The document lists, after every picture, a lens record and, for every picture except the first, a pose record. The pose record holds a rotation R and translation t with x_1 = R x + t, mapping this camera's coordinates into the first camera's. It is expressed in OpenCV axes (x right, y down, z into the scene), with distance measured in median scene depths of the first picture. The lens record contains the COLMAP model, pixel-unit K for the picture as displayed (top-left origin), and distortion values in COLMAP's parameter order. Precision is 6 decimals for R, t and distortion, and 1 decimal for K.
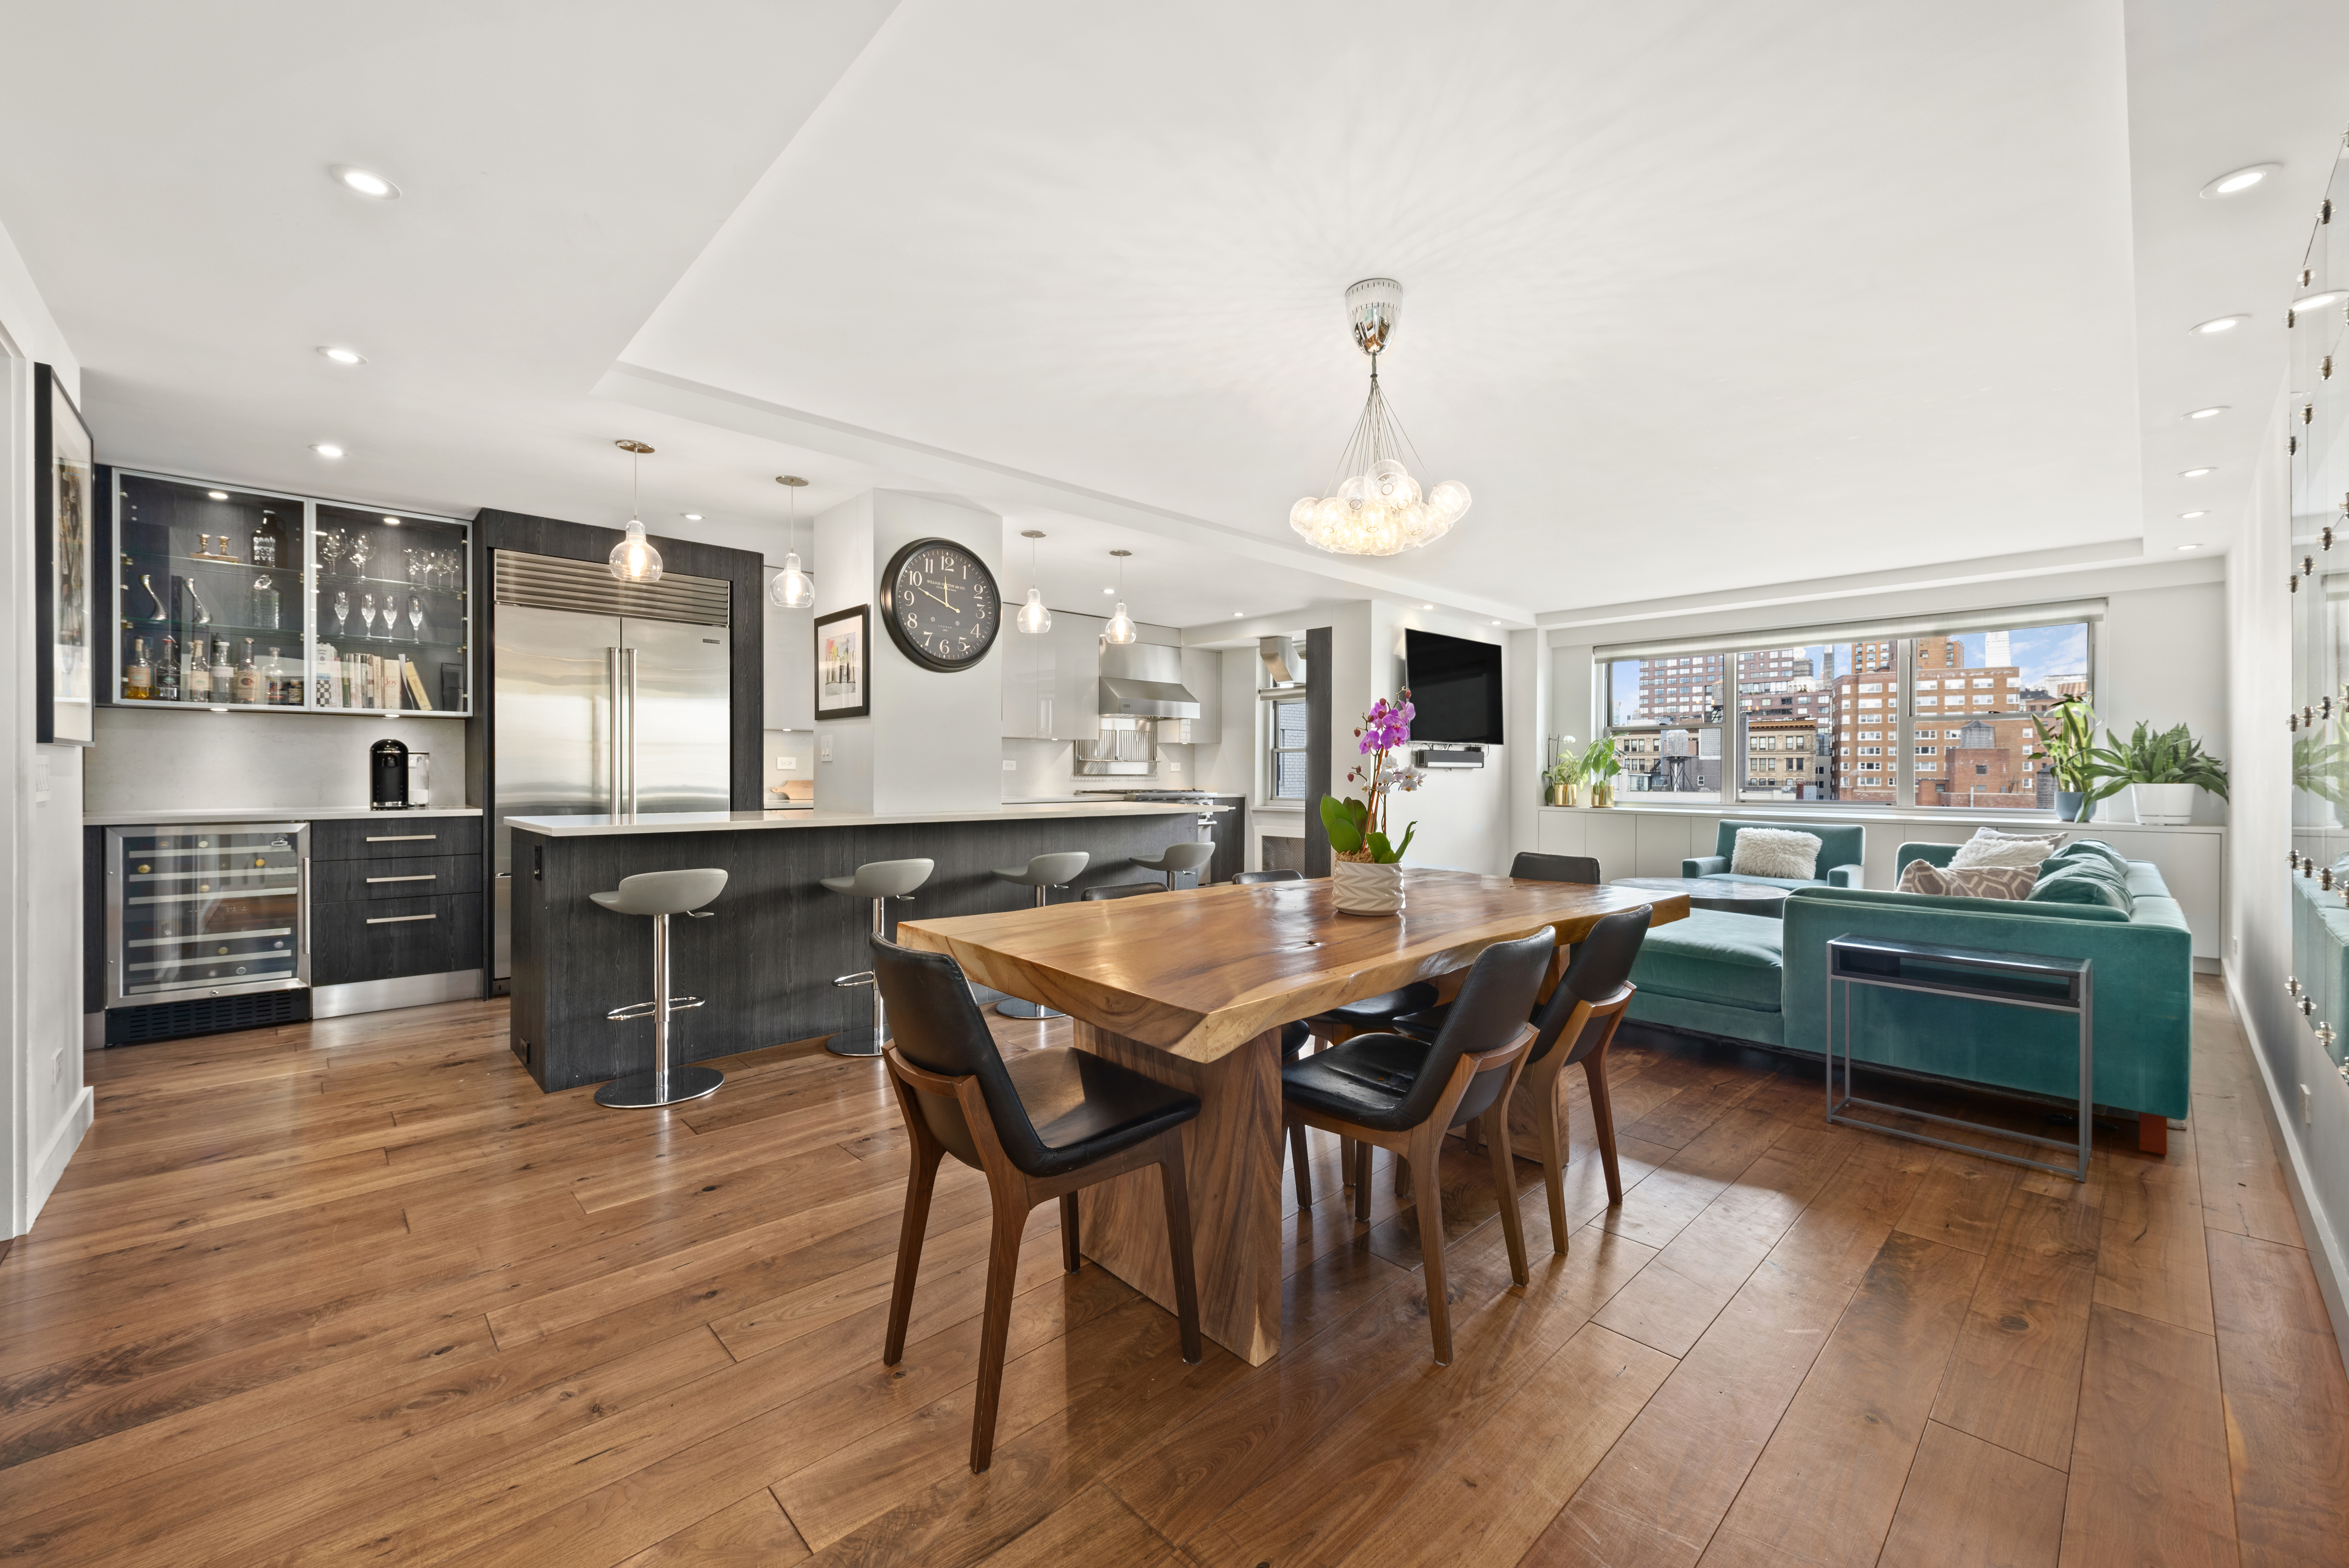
lens RADIAL K [[939.3, 0, 1174.5], [0, 939.3, 784.0], [0, 0, 1]] dist [-0.000752, -0.000073]
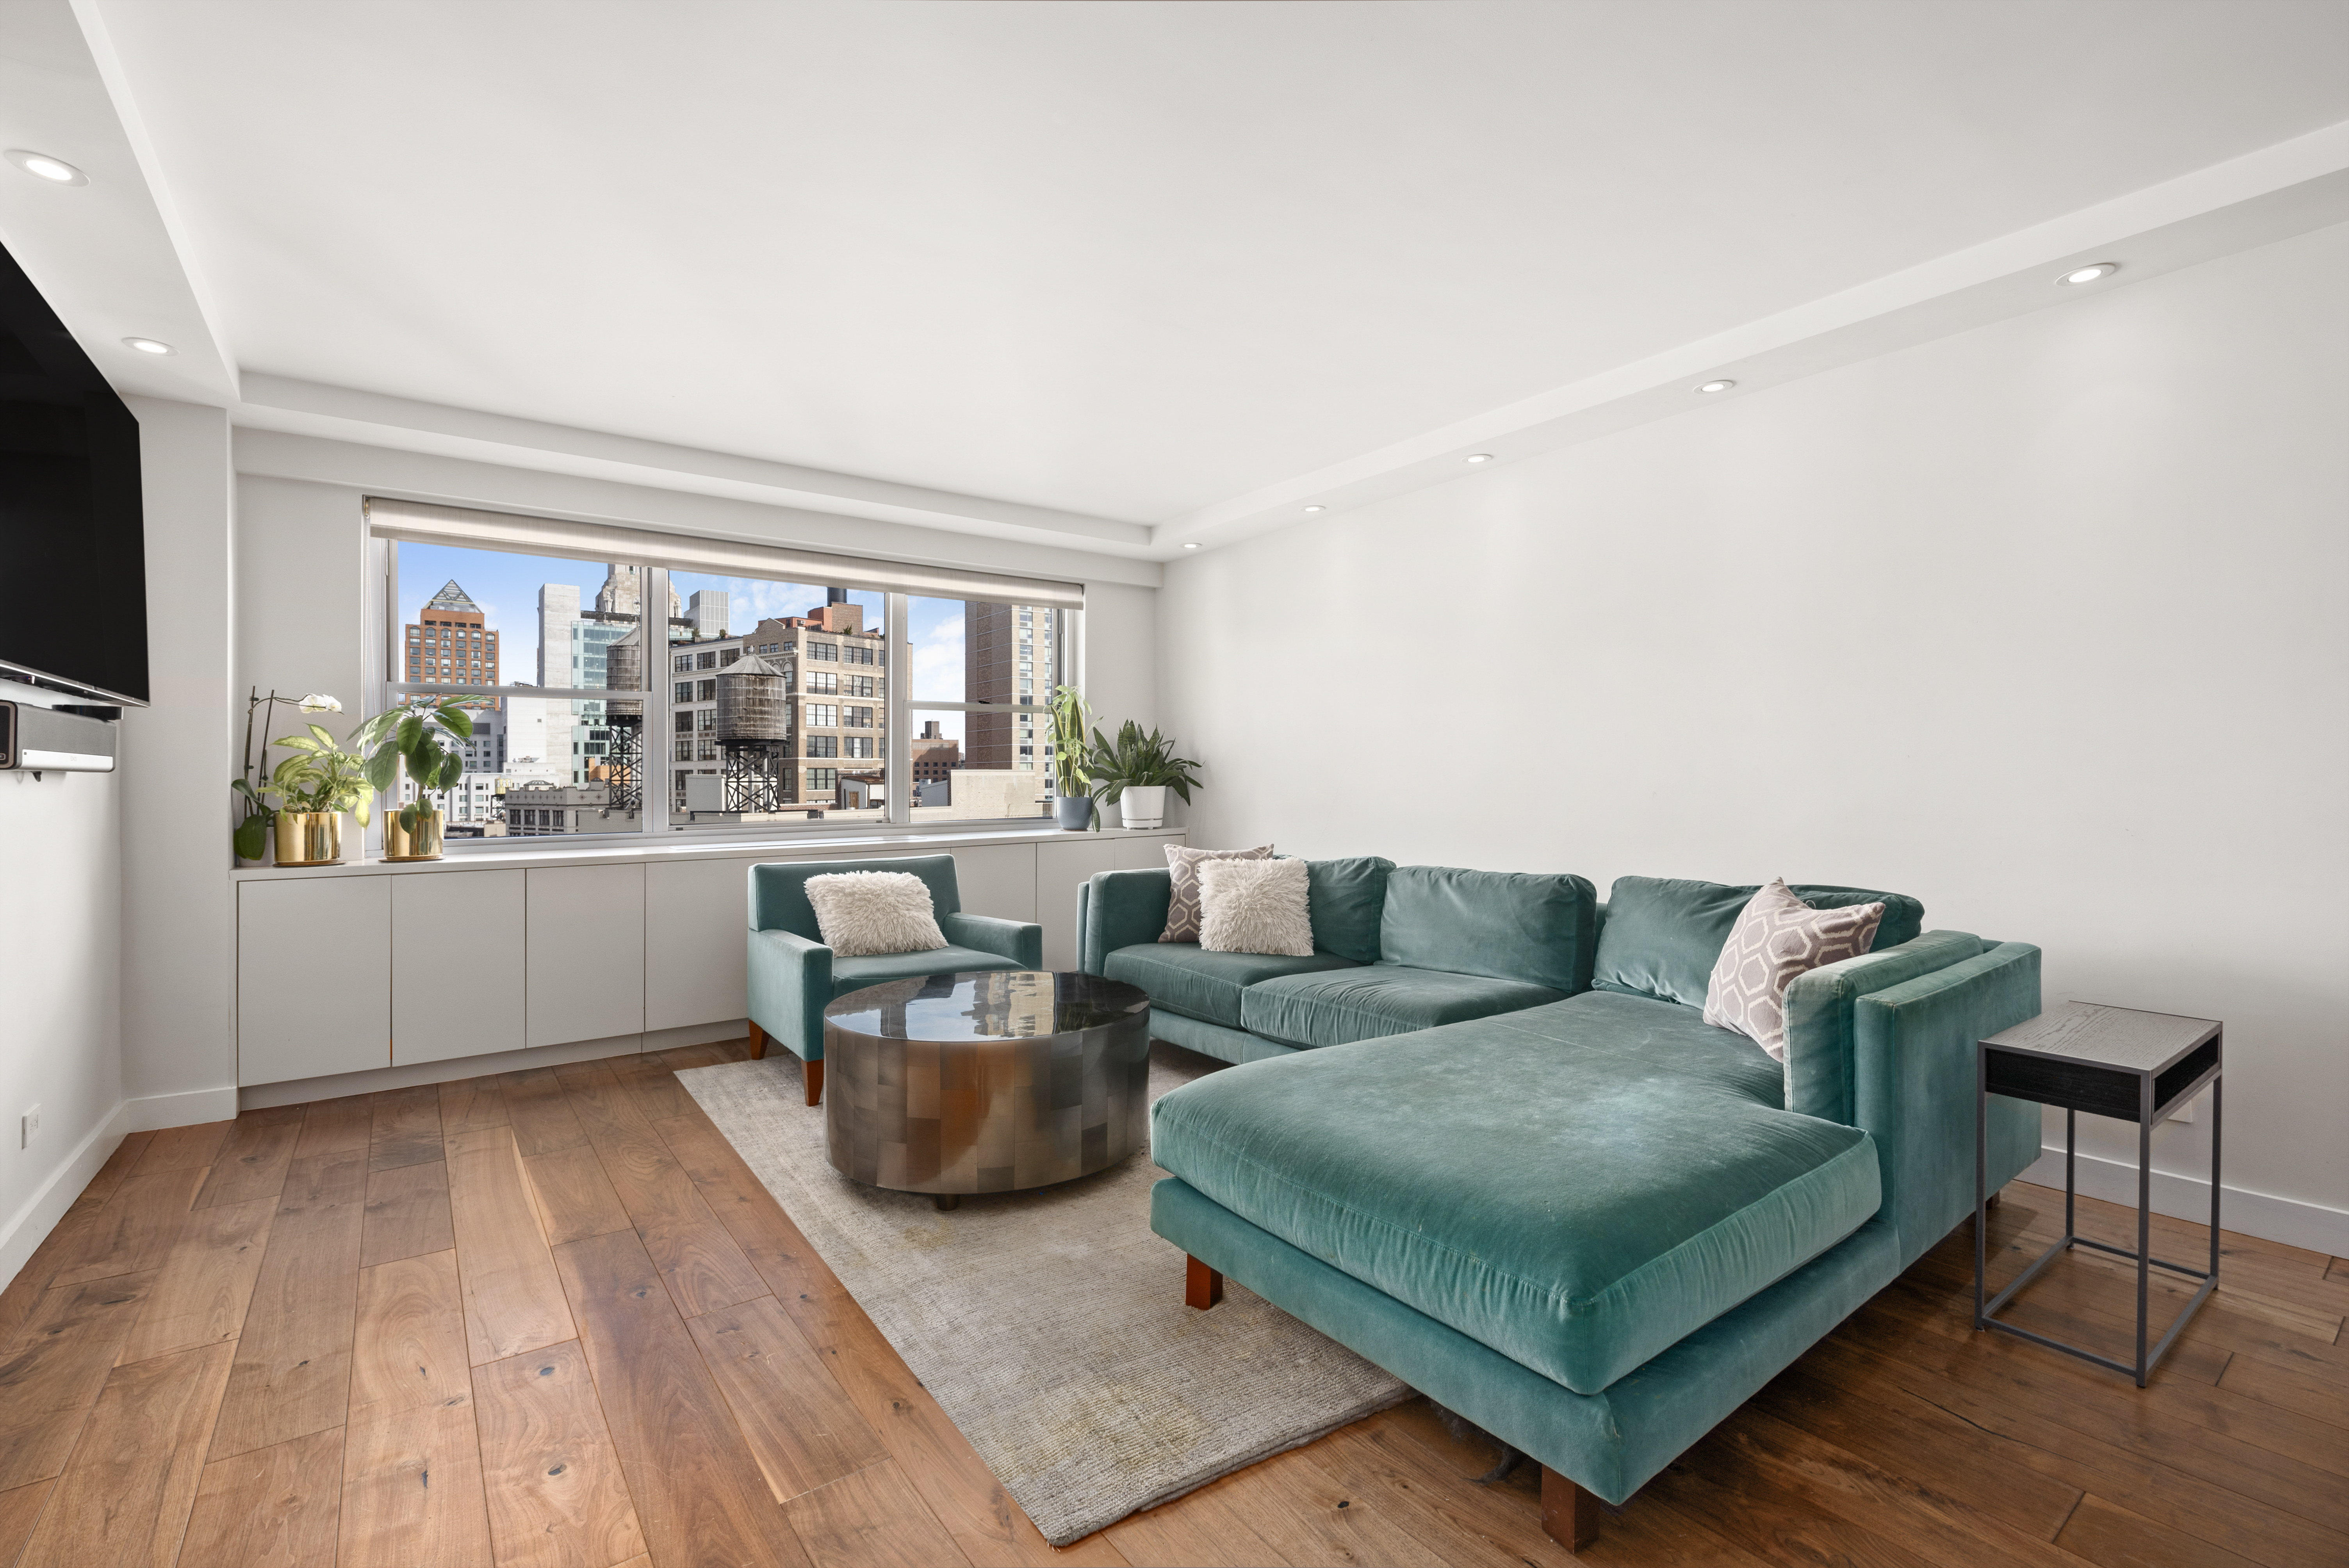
lens RADIAL K [[1018.3, 0, 1213.8], [0, 1018.3, 777.0], [0, 0, 1]] dist [-0.002827, -0.000419]
pose [[0.097566, -0.003180, 0.995224, 0.014325], [0.018662, 0.999825, 0.001365, -0.008412], [-0.995054, 0.018439, 0.097608, 0.678882]]
